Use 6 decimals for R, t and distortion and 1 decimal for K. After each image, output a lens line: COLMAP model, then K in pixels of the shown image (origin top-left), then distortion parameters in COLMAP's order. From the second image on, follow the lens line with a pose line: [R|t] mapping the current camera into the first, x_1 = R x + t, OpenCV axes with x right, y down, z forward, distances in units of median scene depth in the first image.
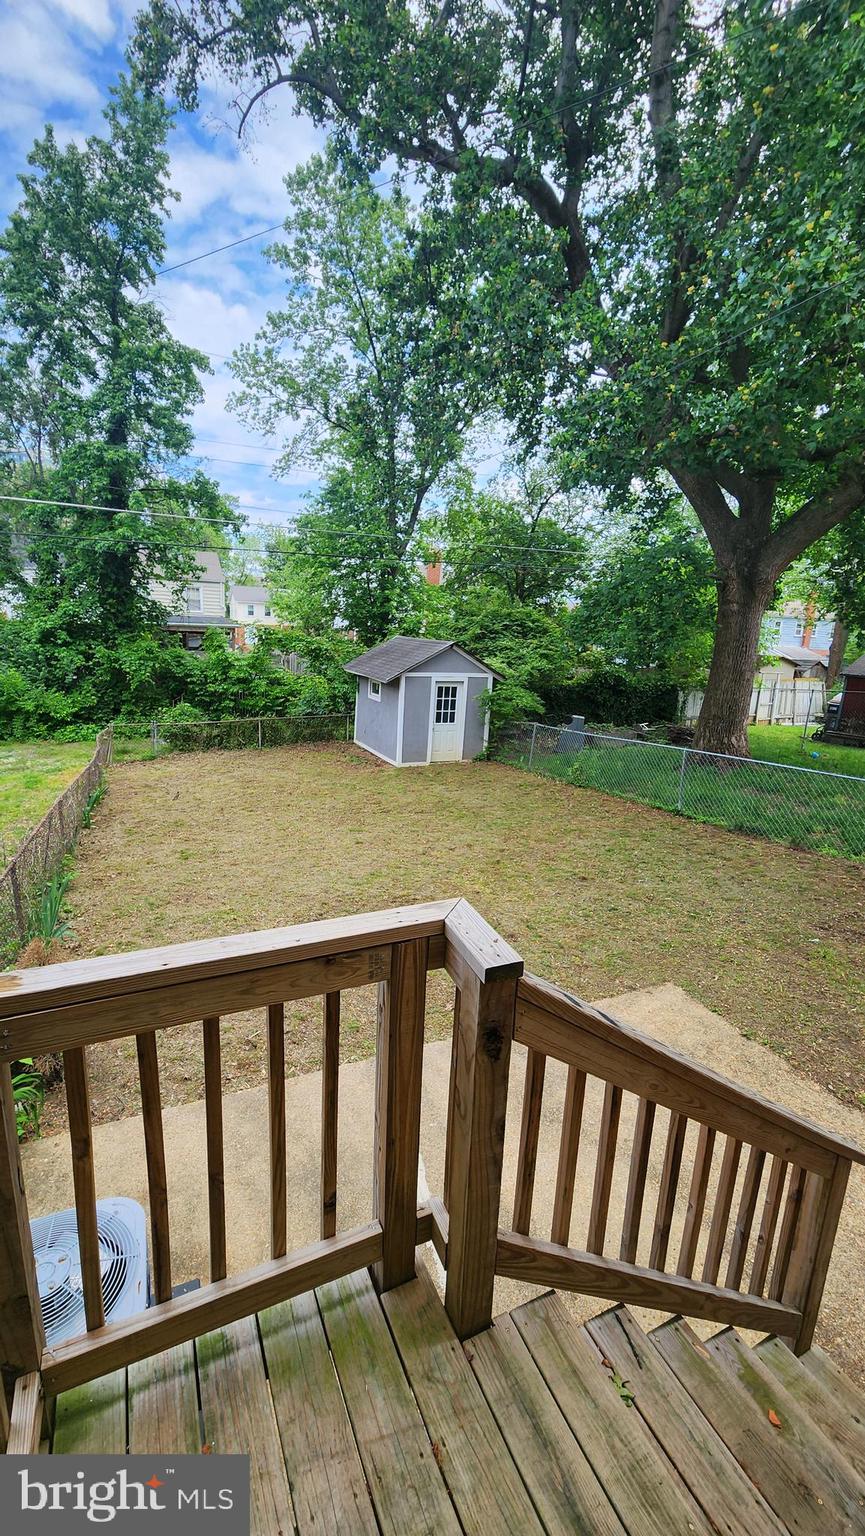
lens RADIAL K [[623.8, 0, 430.5], [0, 623.8, 760.9], [0, 0, 1]] dist [0.000172, 0.000658]
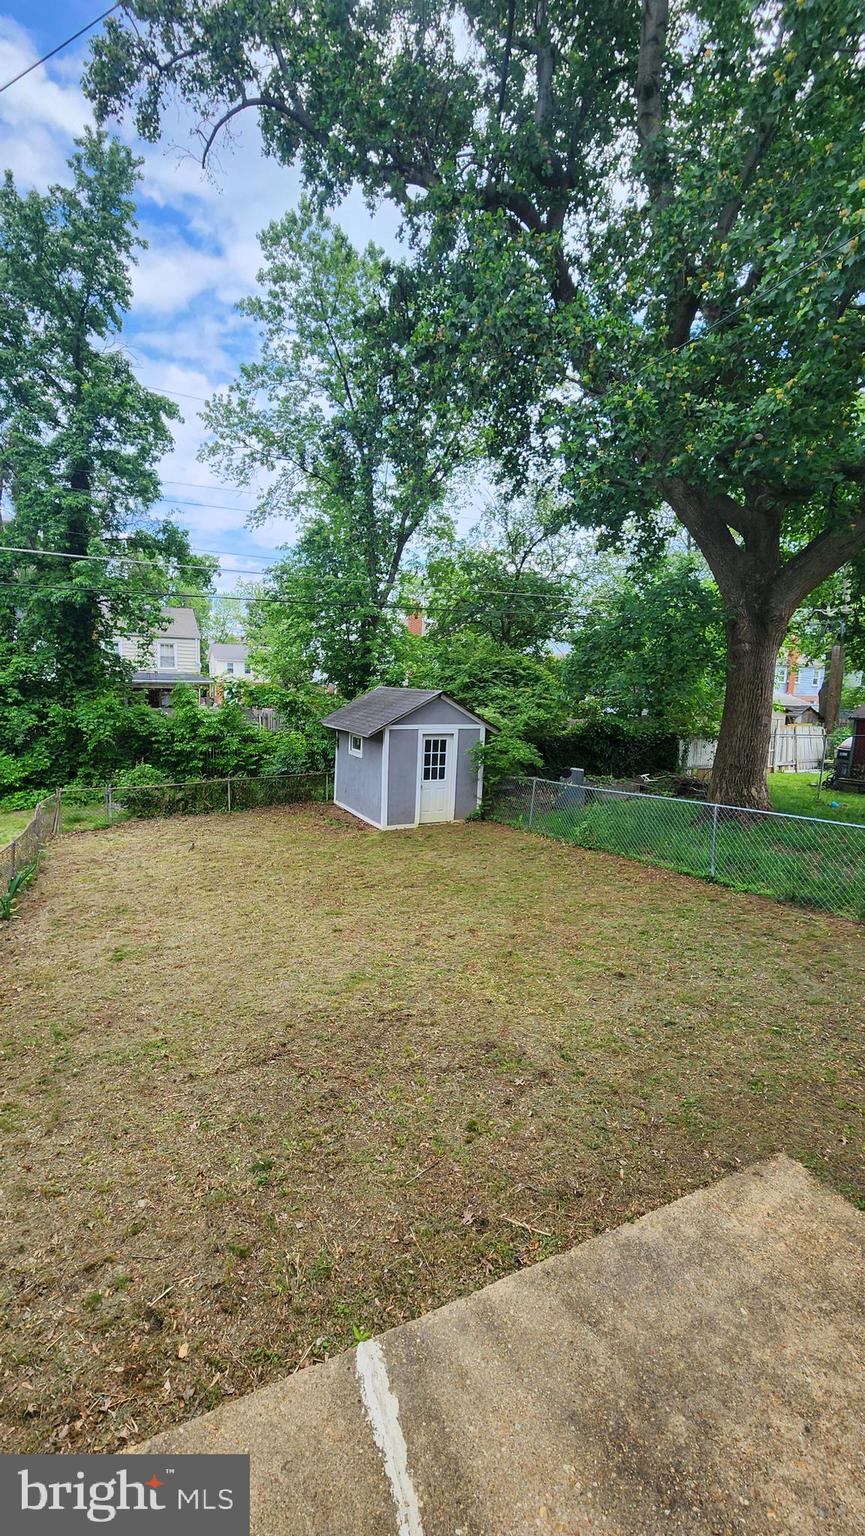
lens RADIAL K [[623.8, 0, 430.5], [0, 623.8, 760.9], [0, 0, 1]] dist [0.000172, 0.000658]
pose [[0.999399, -0.022364, 0.026478, -0.004562], [0.024572, 0.995975, -0.086198, -0.008594], [-0.024444, 0.086797, 0.995926, 0.082609]]
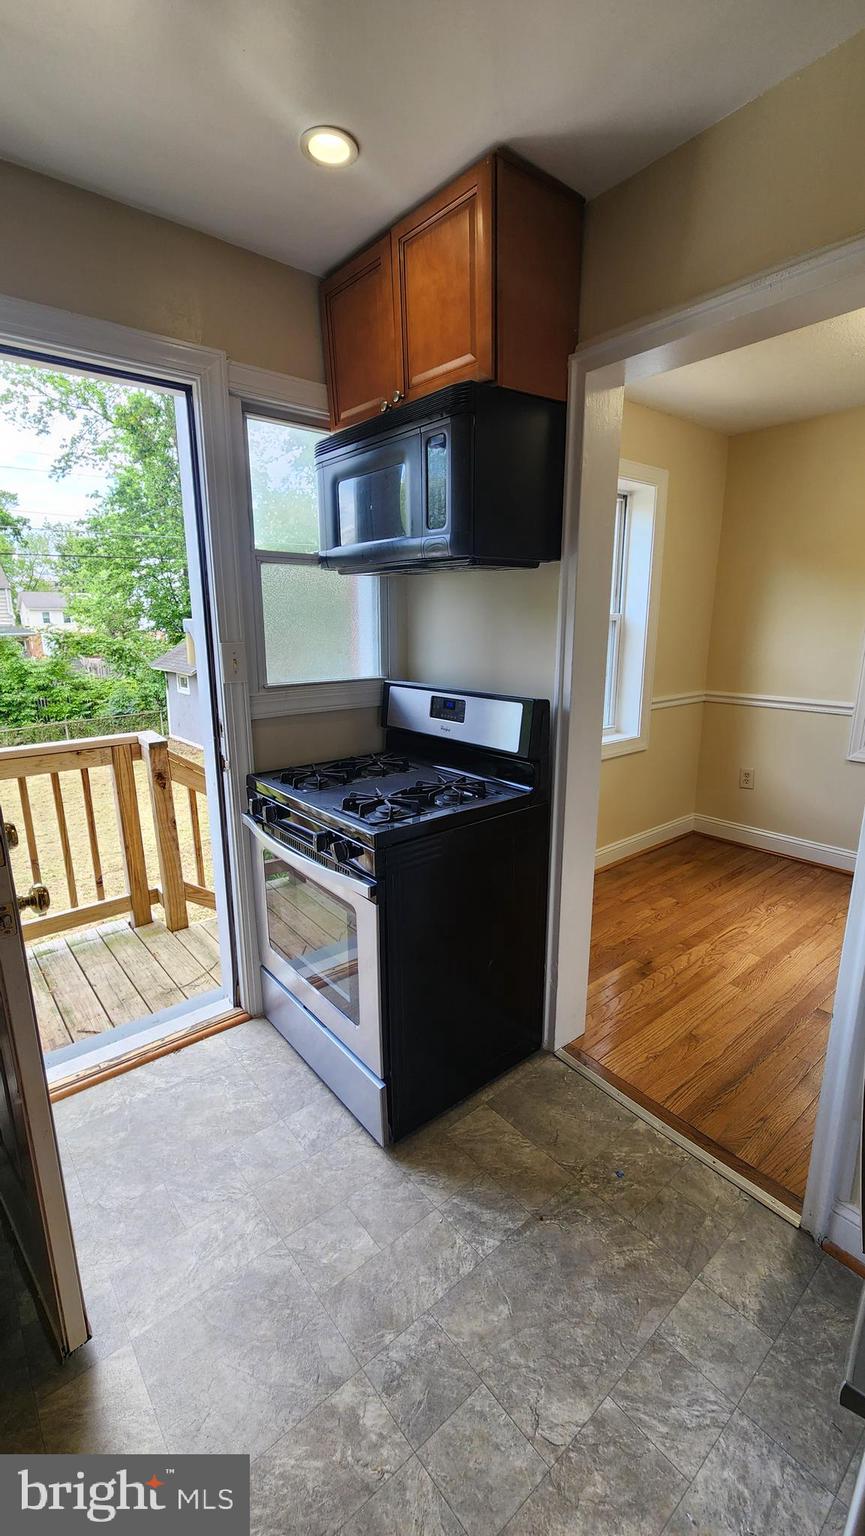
lens RADIAL K [[629.0, 0, 435.3], [0, 629.0, 762.8], [0, 0, 1]] dist [0.000631, -0.003033]
pose [[0.963176, -0.109880, 0.245396, 0.040334], [0.107478, 0.993937, 0.023202, 0.034955], [-0.246457, 0.004027, 0.969145, -0.117984]]
